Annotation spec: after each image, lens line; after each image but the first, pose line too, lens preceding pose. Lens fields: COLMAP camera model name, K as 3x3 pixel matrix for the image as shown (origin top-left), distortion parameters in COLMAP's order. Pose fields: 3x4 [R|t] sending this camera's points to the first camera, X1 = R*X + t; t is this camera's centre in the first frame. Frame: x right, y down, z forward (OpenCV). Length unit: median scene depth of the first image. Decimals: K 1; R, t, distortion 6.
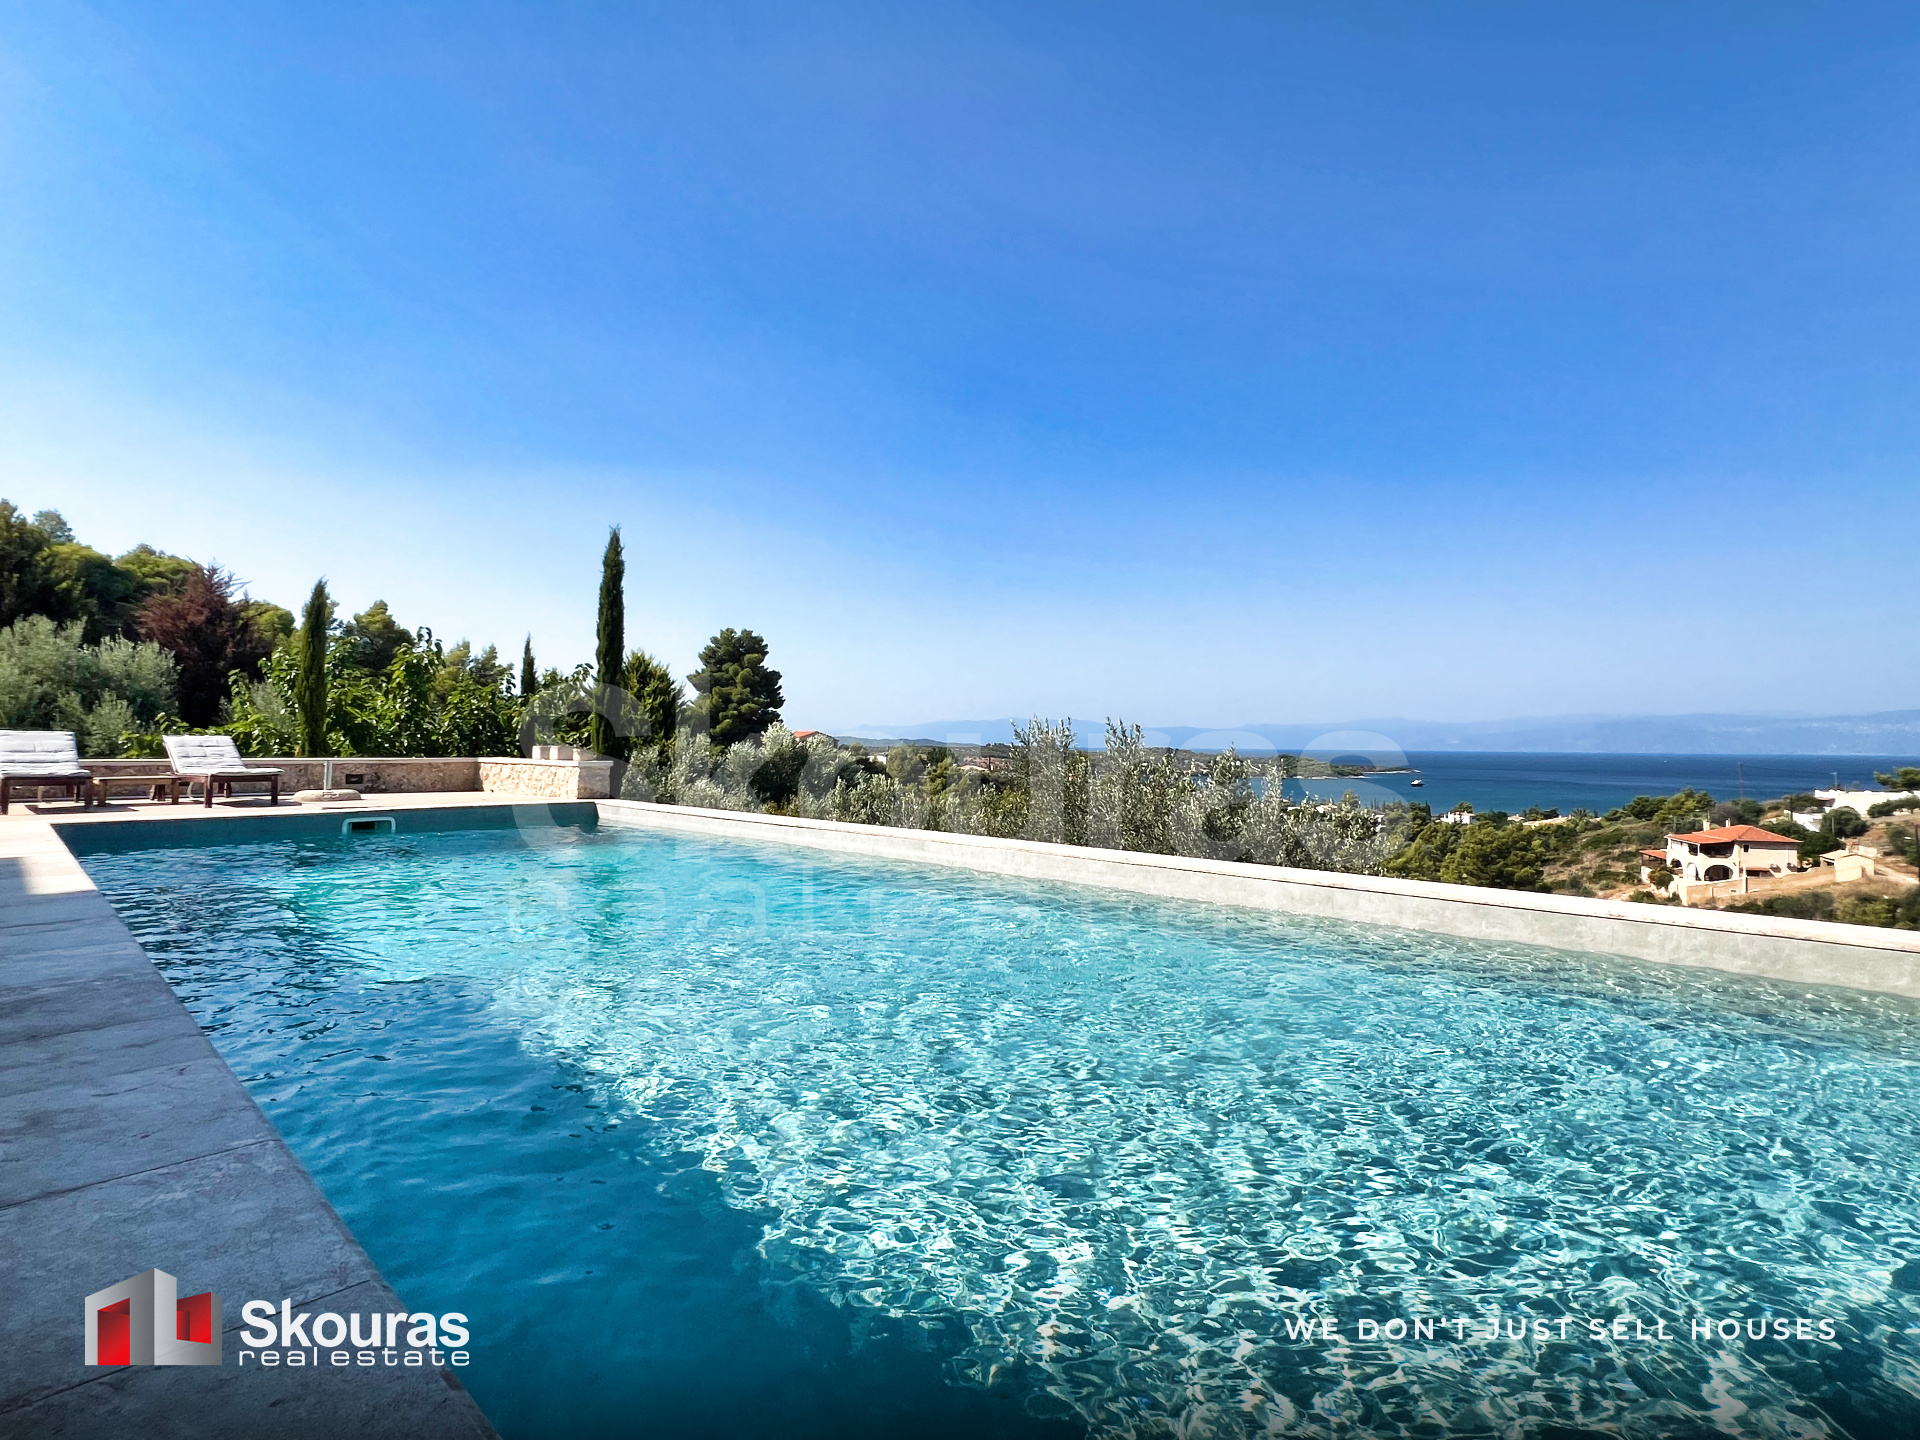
lens RADIAL K [[931.7, 0, 954.9], [0, 931.7, 718.2], [0, 0, 1]] dist [-0.002584, 0.001236]
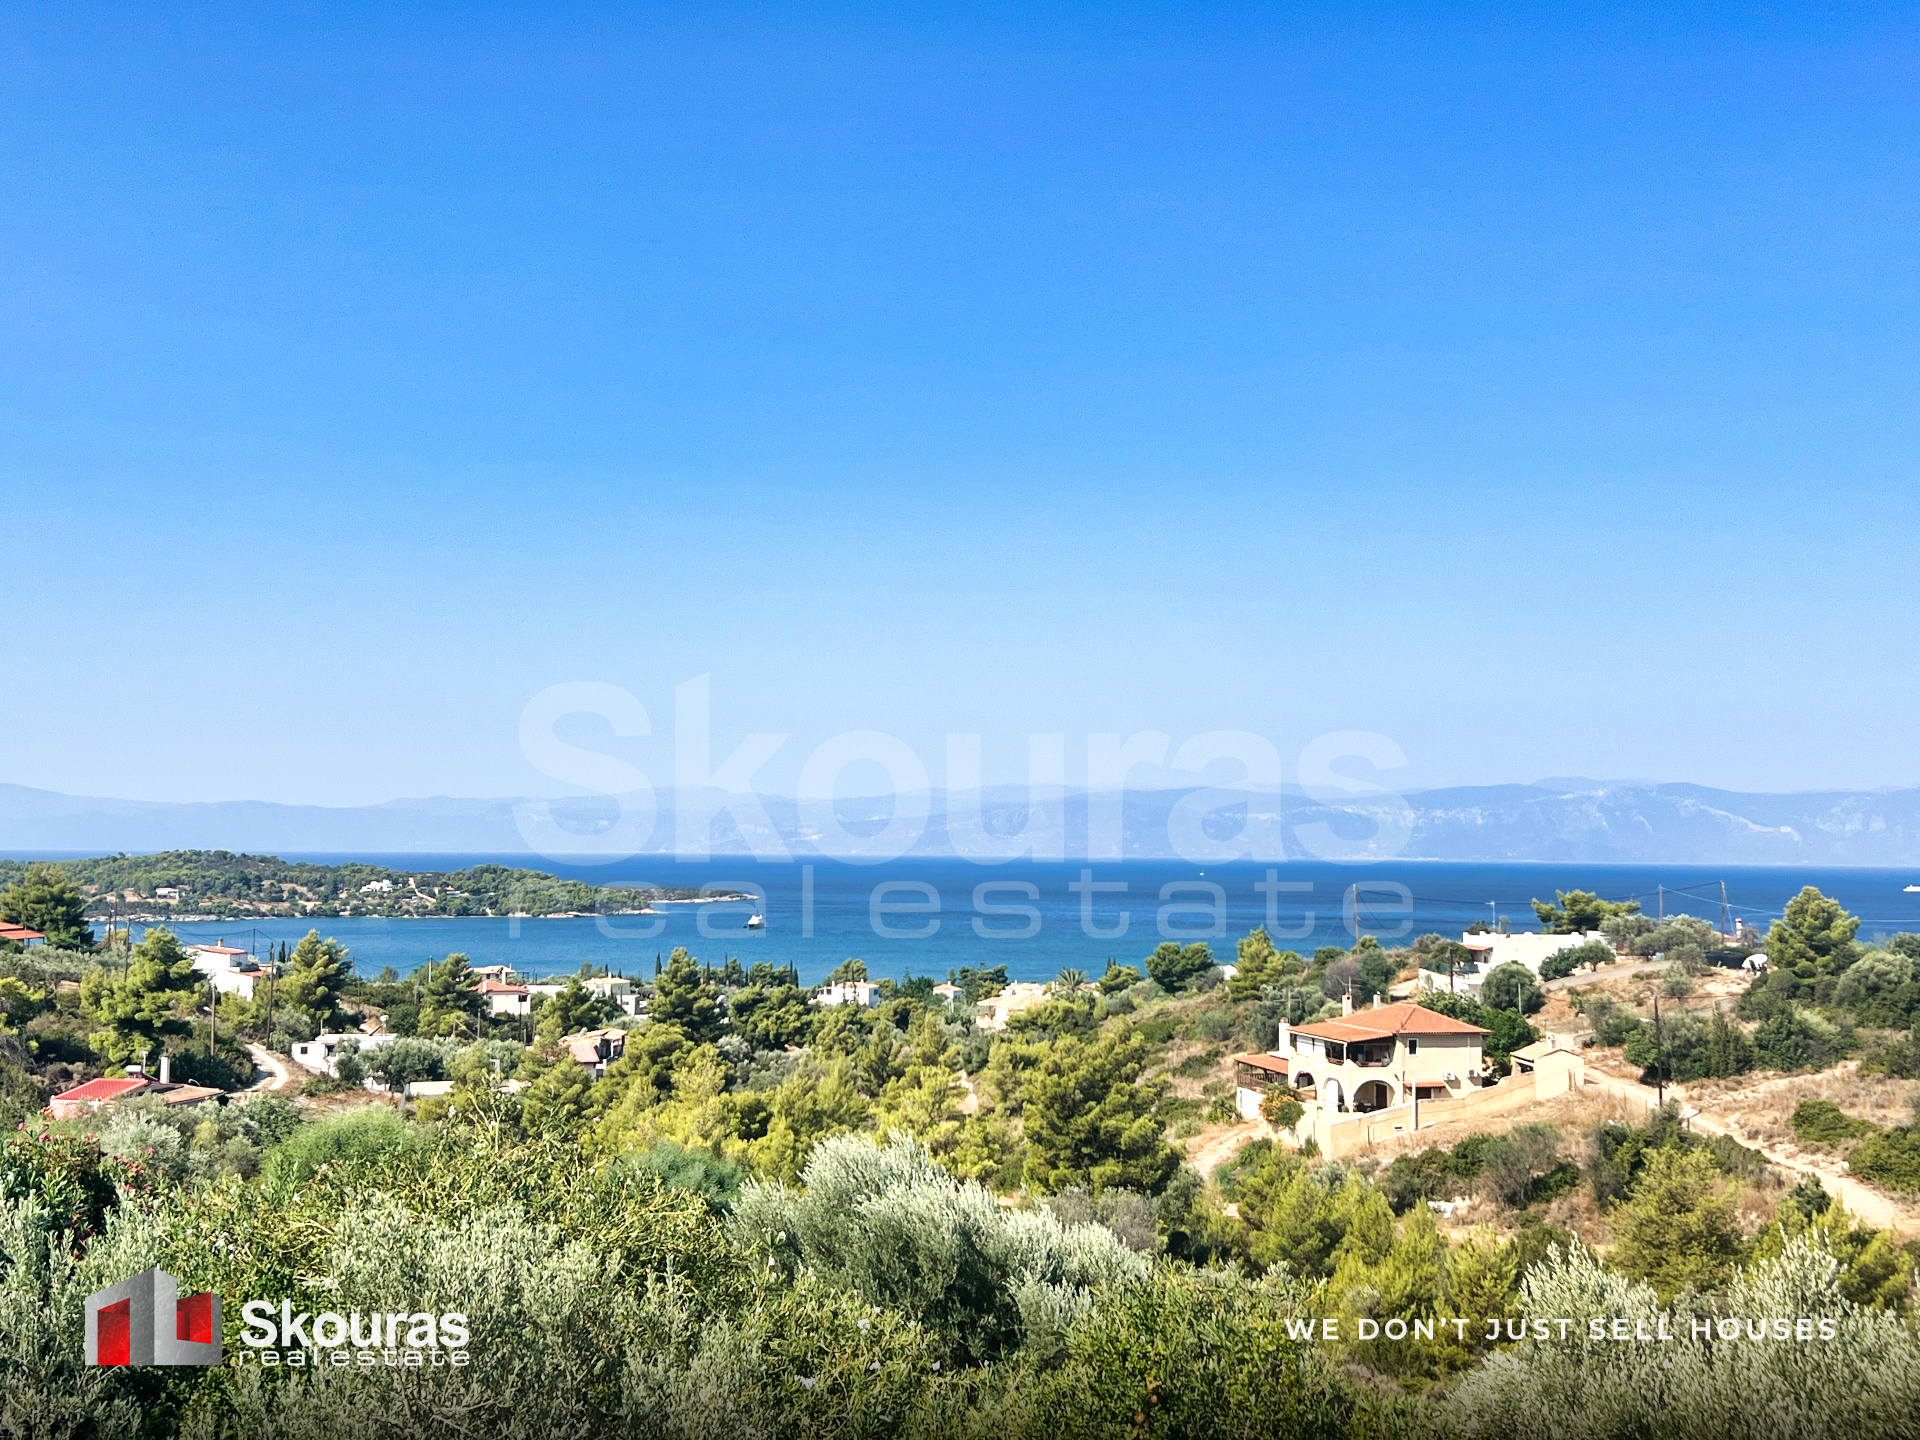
lens RADIAL K [[2085.1, 0, 956.6], [0, 2085.1, 718.0], [0, 0, 1]] dist [0.160360, -0.455102]
pose [[0.845631, 0.032535, 0.532776, -0.038047], [-0.016097, 0.999241, -0.035471, -0.004711], [-0.533526, 0.021419, 0.845512, 0.094614]]
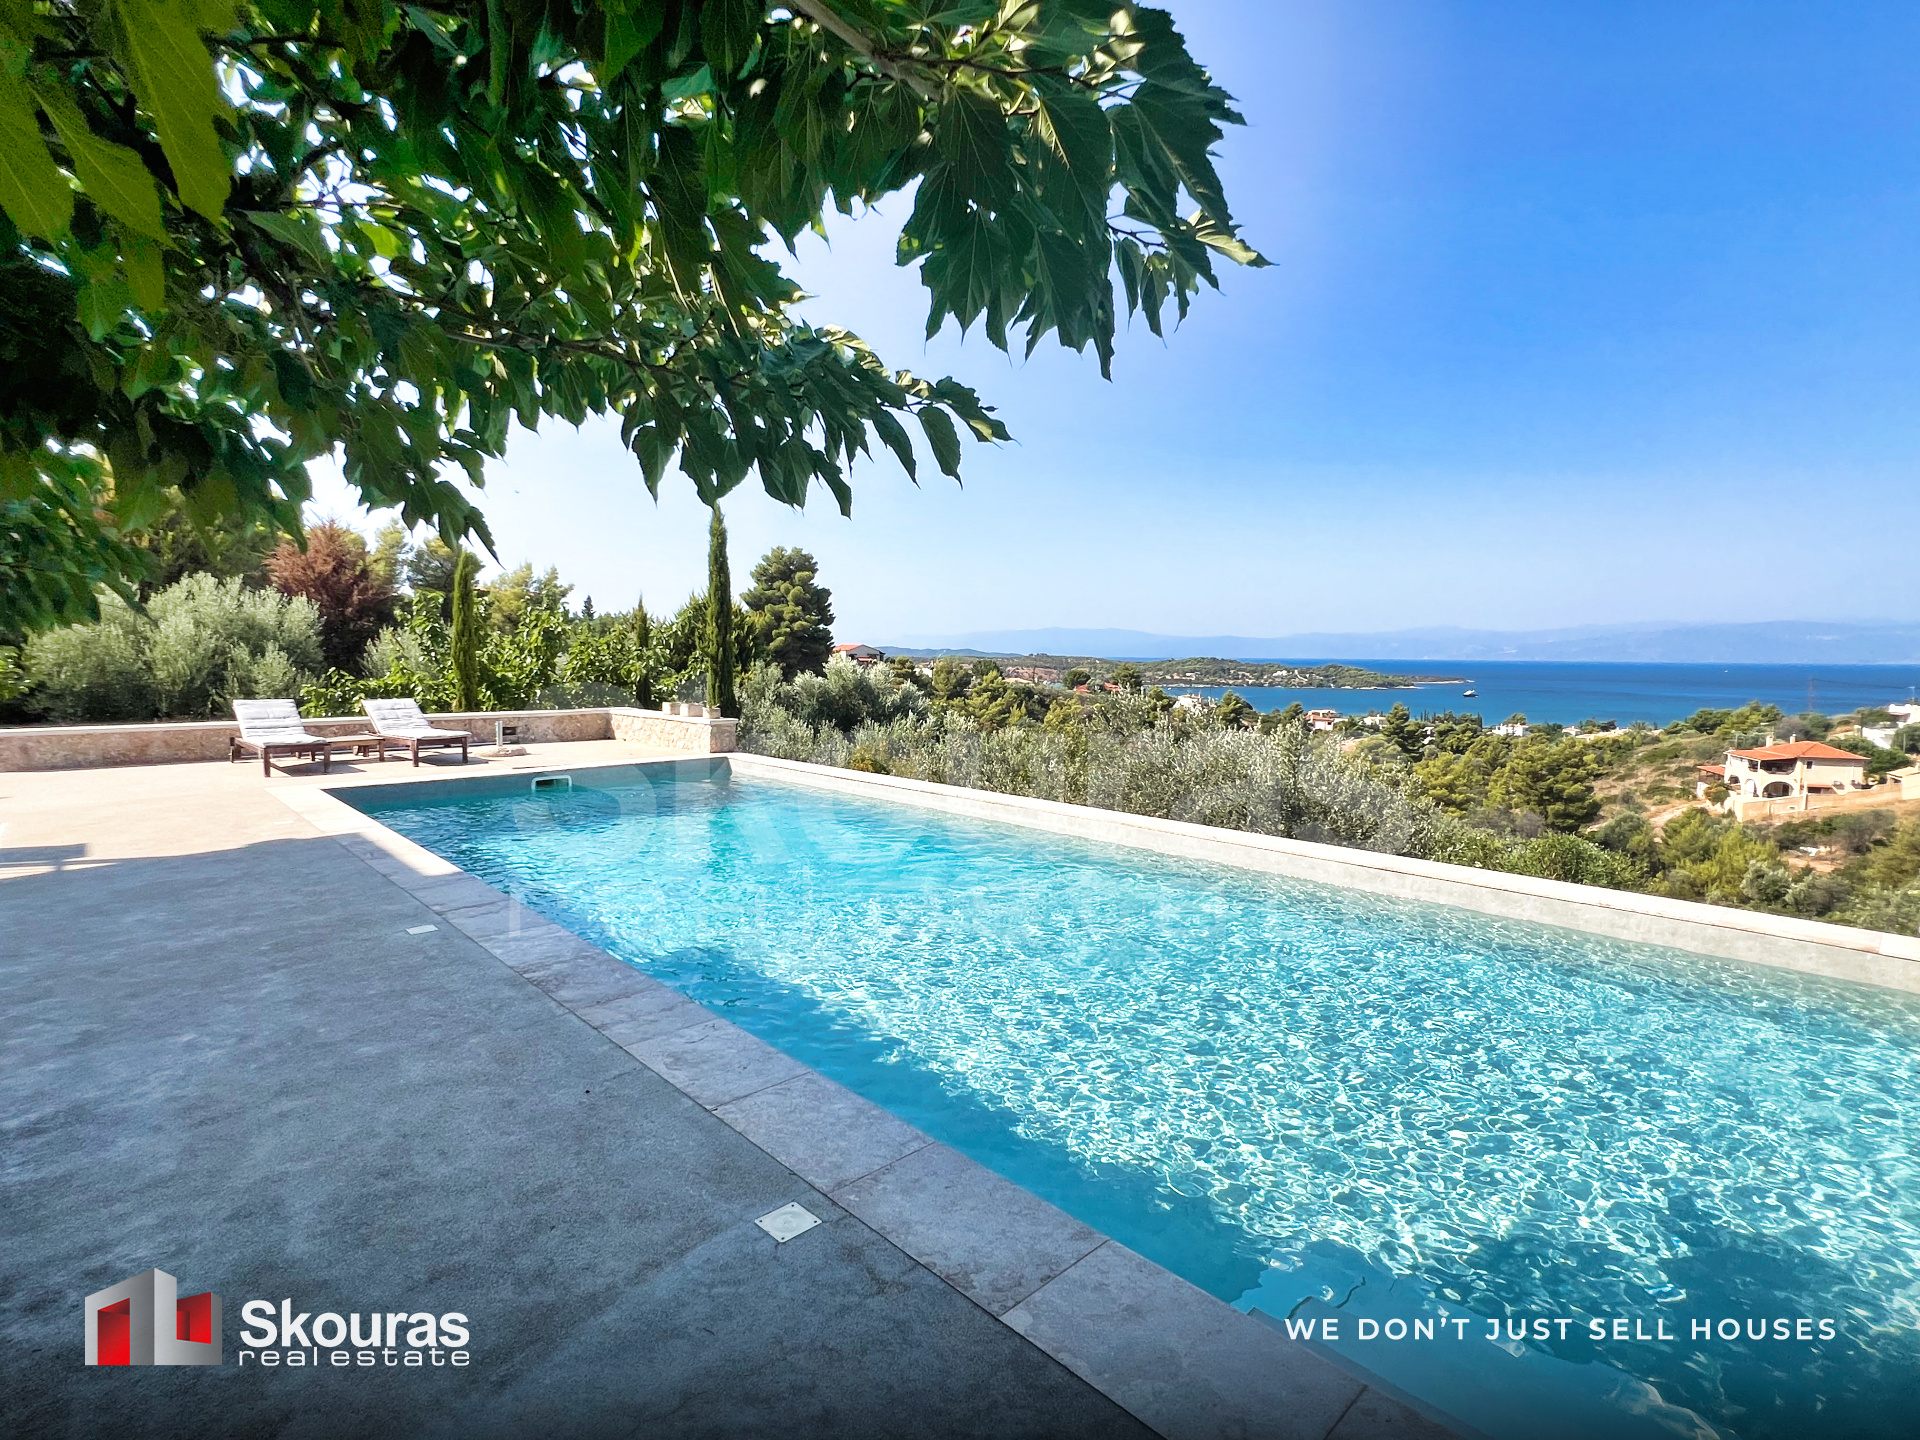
lens RADIAL K [[931.7, 0, 954.9], [0, 931.7, 718.2], [0, 0, 1]] dist [-0.002584, 0.001236]
pose [[0.998970, 0.001787, -0.045333, -0.004760], [0.002595, 0.995338, 0.096410, -0.005968], [0.045294, -0.096429, 0.994309, -0.011037]]
